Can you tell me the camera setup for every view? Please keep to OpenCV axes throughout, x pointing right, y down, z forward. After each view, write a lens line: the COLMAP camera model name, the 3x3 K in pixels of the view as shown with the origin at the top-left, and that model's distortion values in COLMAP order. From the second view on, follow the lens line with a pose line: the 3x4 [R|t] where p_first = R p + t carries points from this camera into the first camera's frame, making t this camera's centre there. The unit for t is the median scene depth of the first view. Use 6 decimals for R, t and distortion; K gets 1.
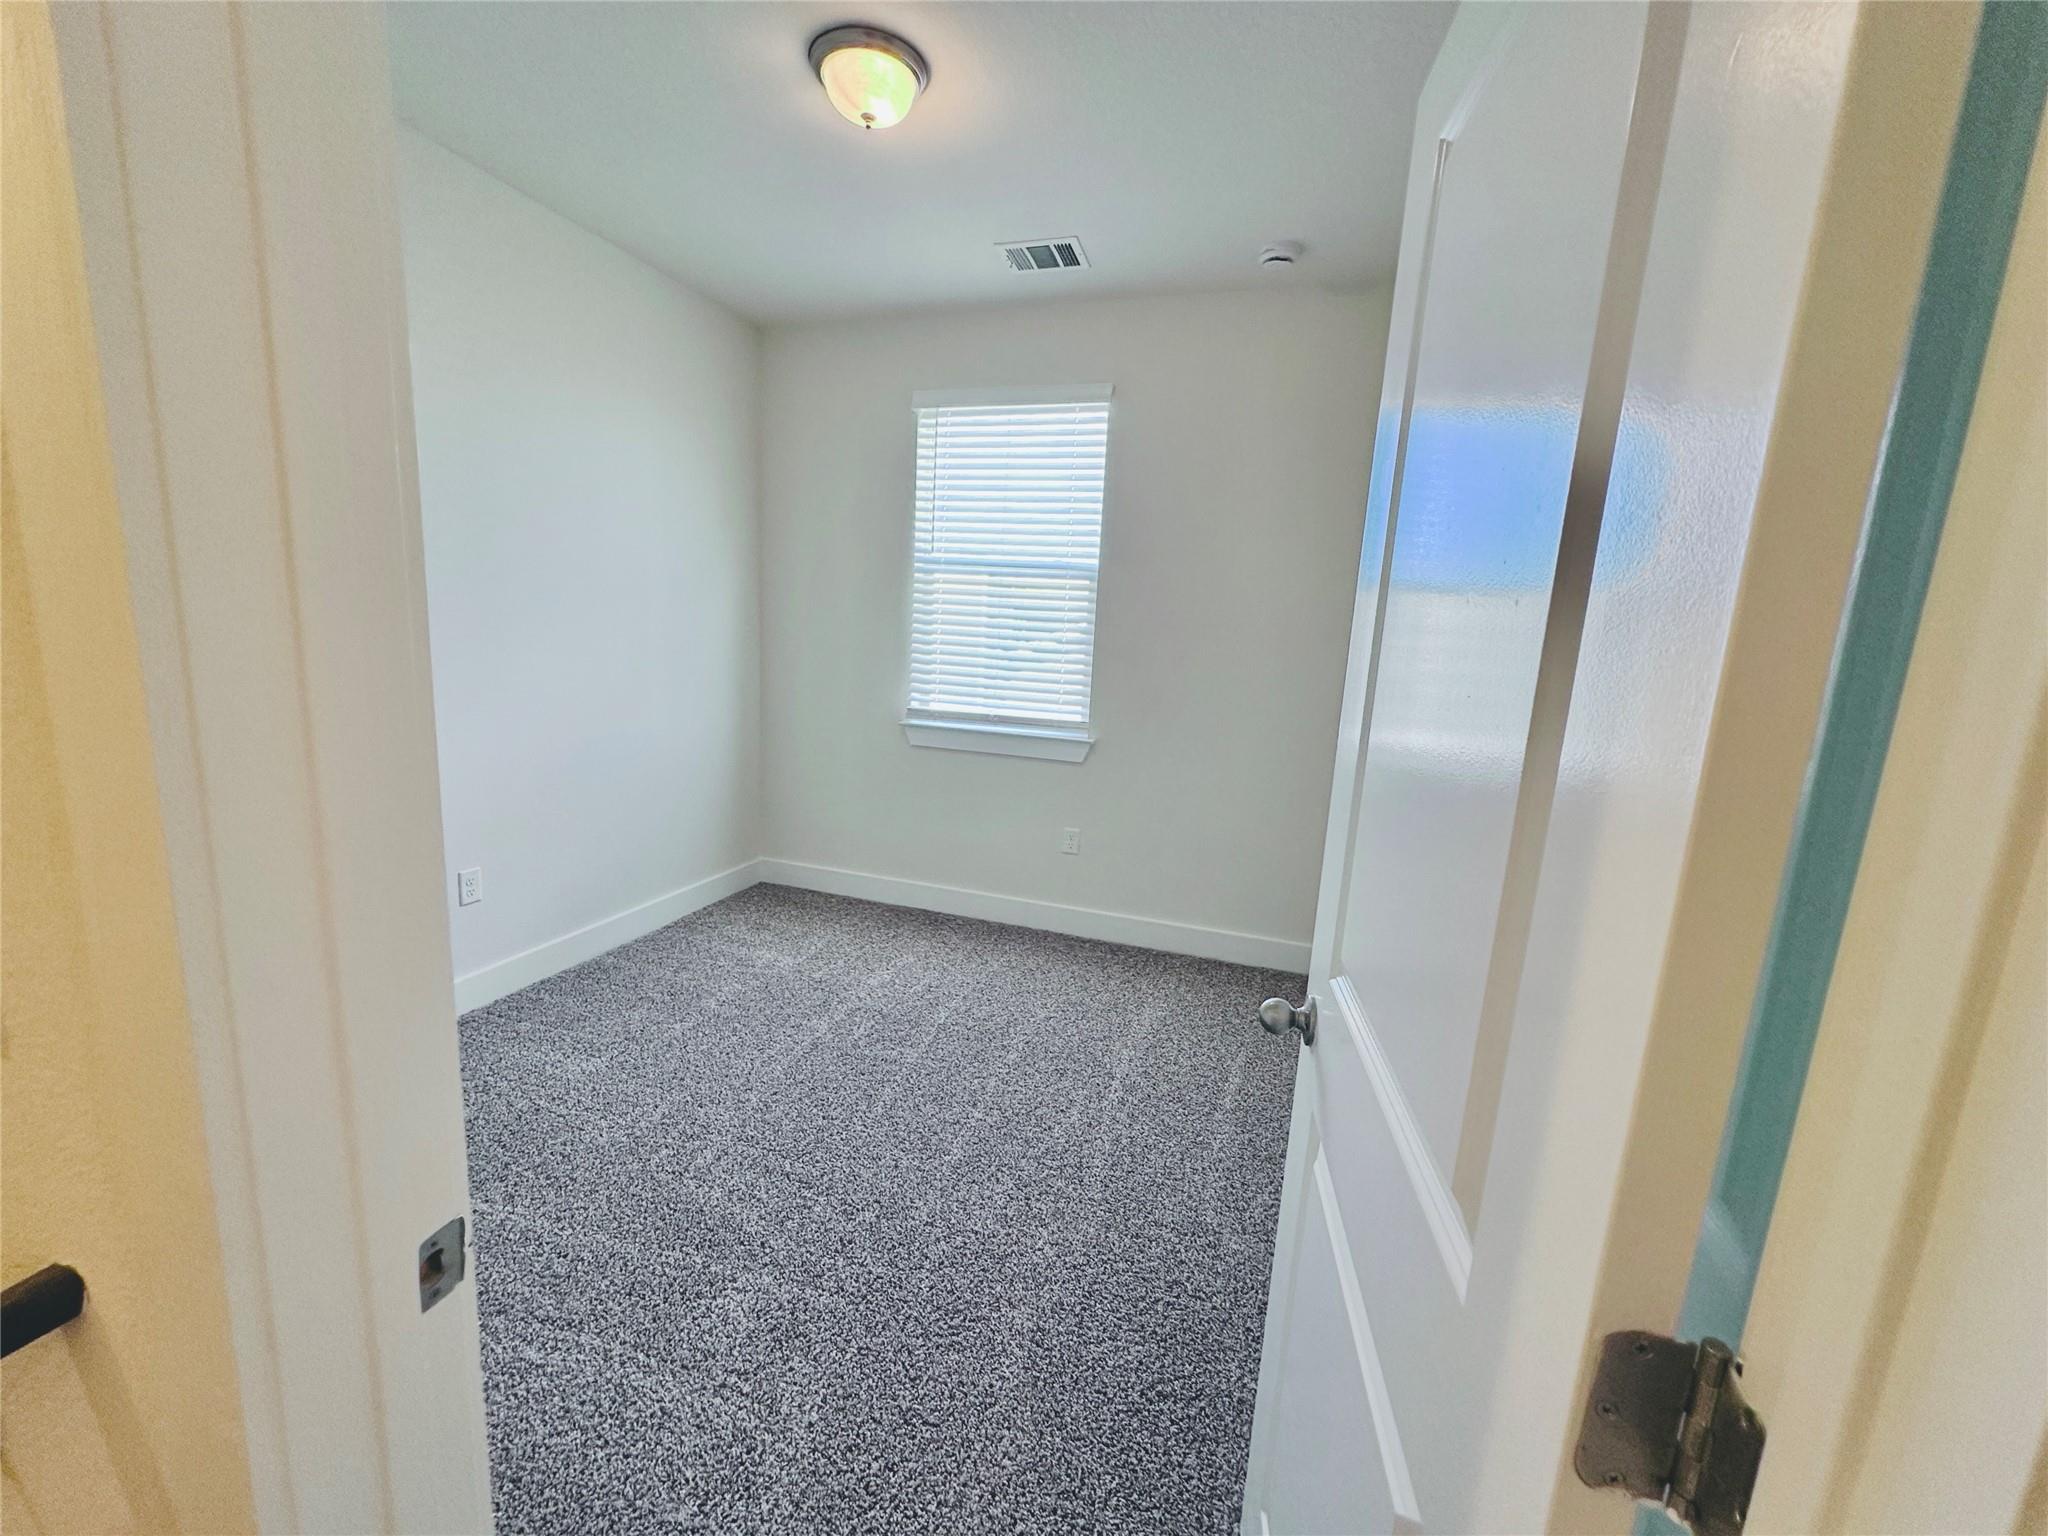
lens RADIAL K [[815.1, 0, 1026.8], [0, 815.1, 764.4], [0, 0, 1]] dist [-0.003541, 0.000898]
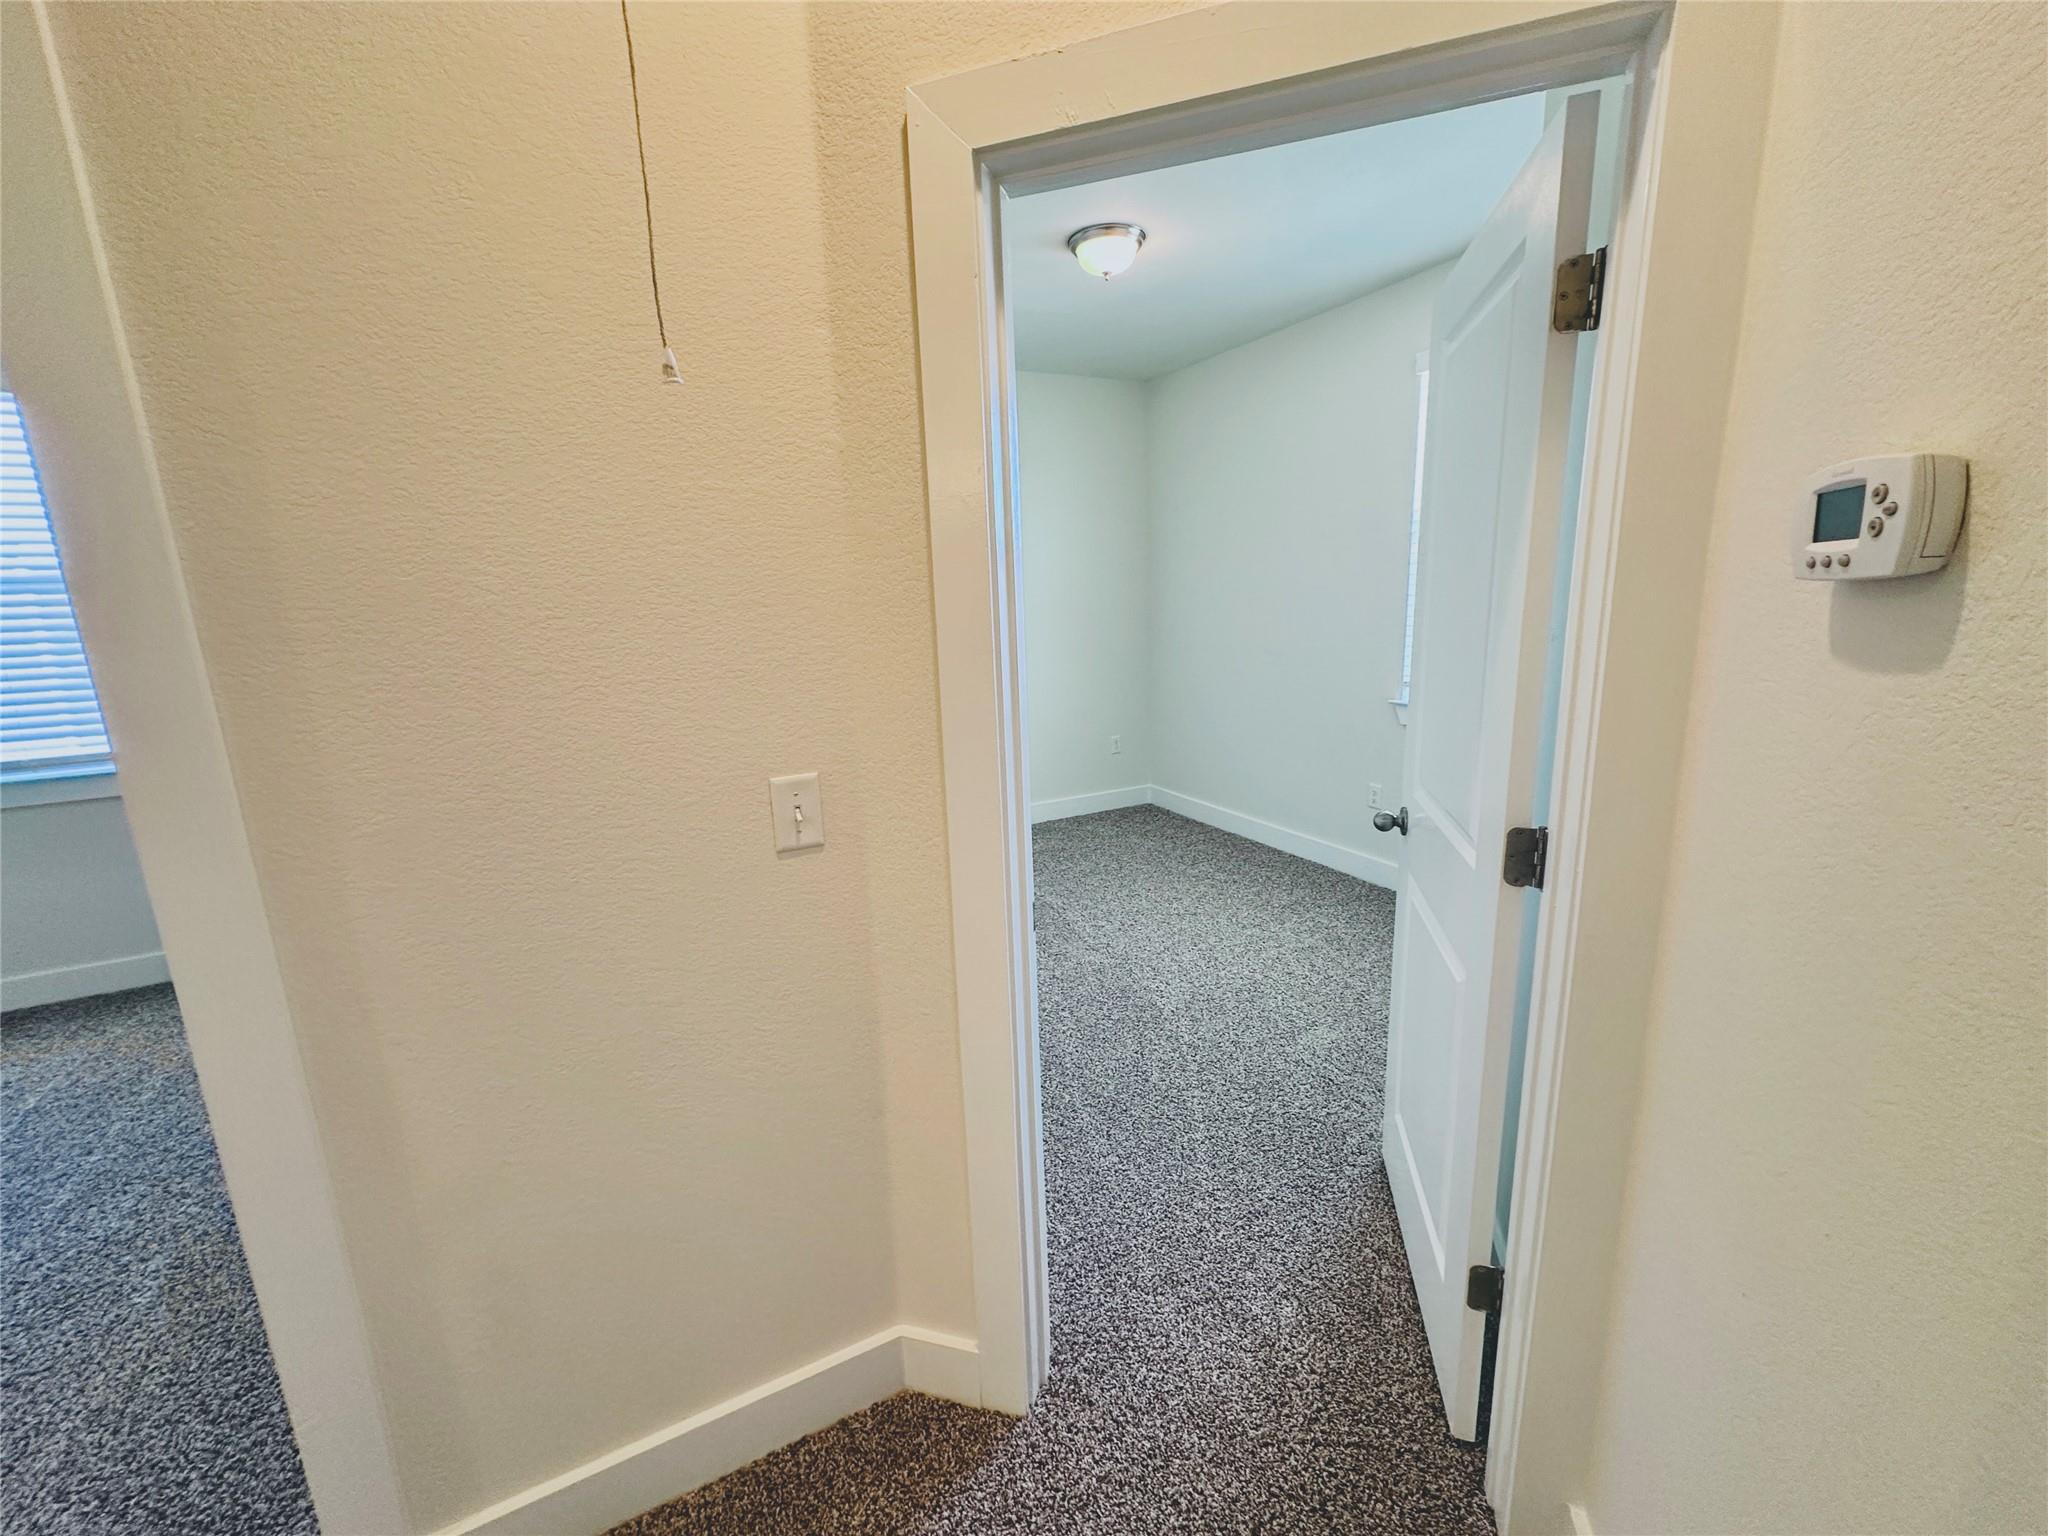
lens RADIAL K [[815.1, 0, 1018.4], [0, 815.1, 773.8], [0, 0, 1]] dist [-0.003541, 0.000898]
pose [[0.695929, -0.236994, 0.677877, 0.139409], [0.203184, 0.970383, 0.130662, 0.070759], [-0.688766, 0.046802, 0.723471, -0.425798]]
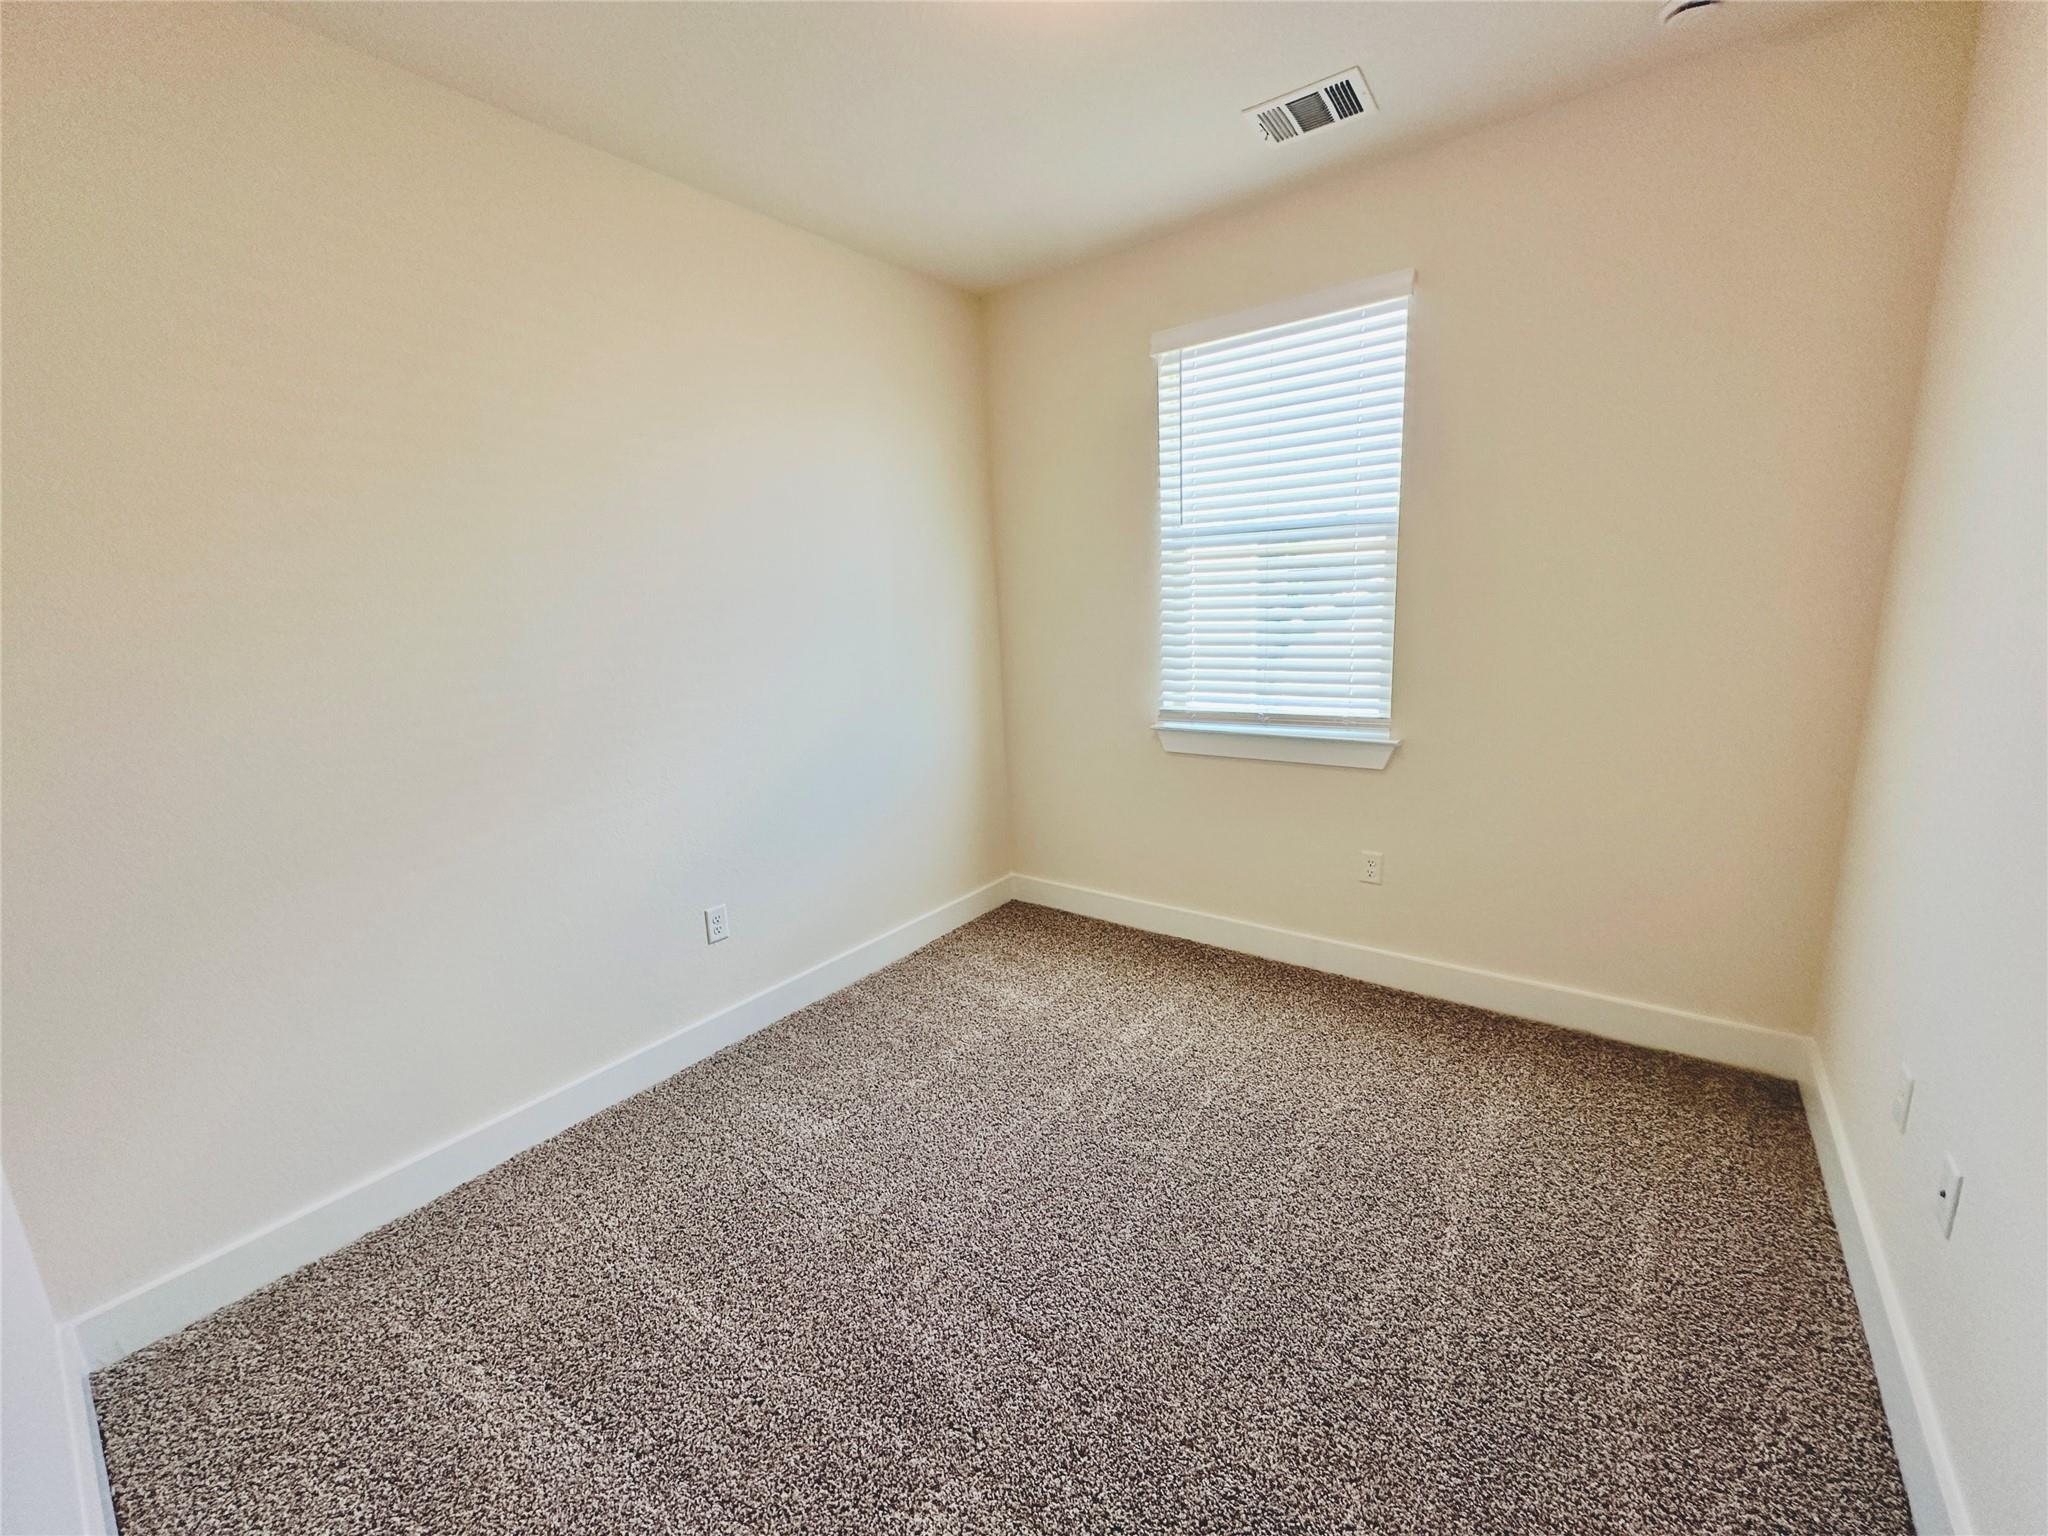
lens RADIAL K [[815.1, 0, 1024.8], [0, 815.1, 761.3], [0, 0, 1]] dist [-0.003541, 0.000898]
pose [[0.943346, -0.029636, -0.330485, 0.002506], [0.039363, 0.998965, 0.022779, -0.055695], [0.329468, -0.034497, 0.943536, 0.194610]]
